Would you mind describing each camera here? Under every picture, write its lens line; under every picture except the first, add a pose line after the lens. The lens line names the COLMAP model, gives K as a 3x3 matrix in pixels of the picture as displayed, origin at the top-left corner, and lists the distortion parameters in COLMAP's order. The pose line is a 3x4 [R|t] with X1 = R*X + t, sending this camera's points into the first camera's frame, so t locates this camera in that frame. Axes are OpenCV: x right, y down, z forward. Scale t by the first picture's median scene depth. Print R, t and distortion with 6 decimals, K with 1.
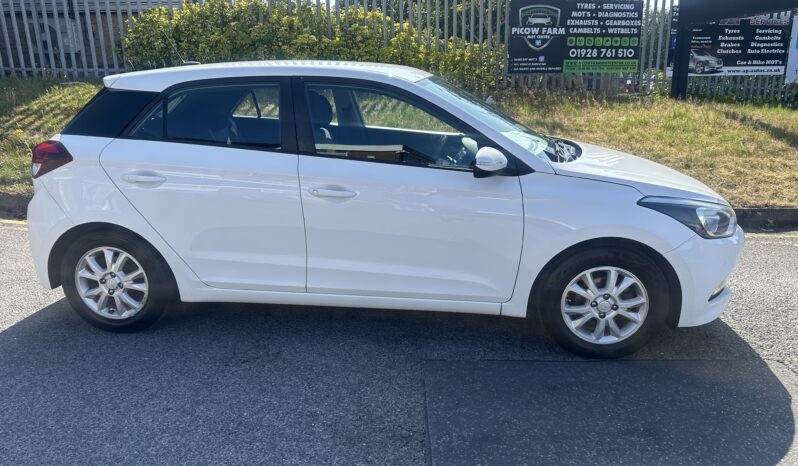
lens RADIAL K [[564.3, 0, 412.4], [0, 564.3, 233.9], [0, 0, 1]] dist [0.092551, -0.171426]
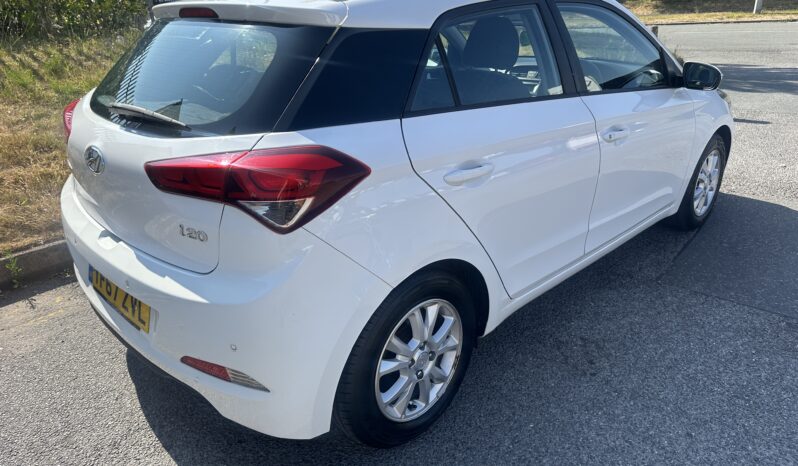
lens RADIAL K [[564.3, 0, 412.4], [0, 564.3, 233.9], [0, 0, 1]] dist [0.092551, -0.171426]
pose [[0.623150, -0.311205, 0.717520, -0.968200], [0.229738, 0.949788, 0.212423, -0.179475], [-0.747599, 0.032471, 0.663356, 0.635953]]
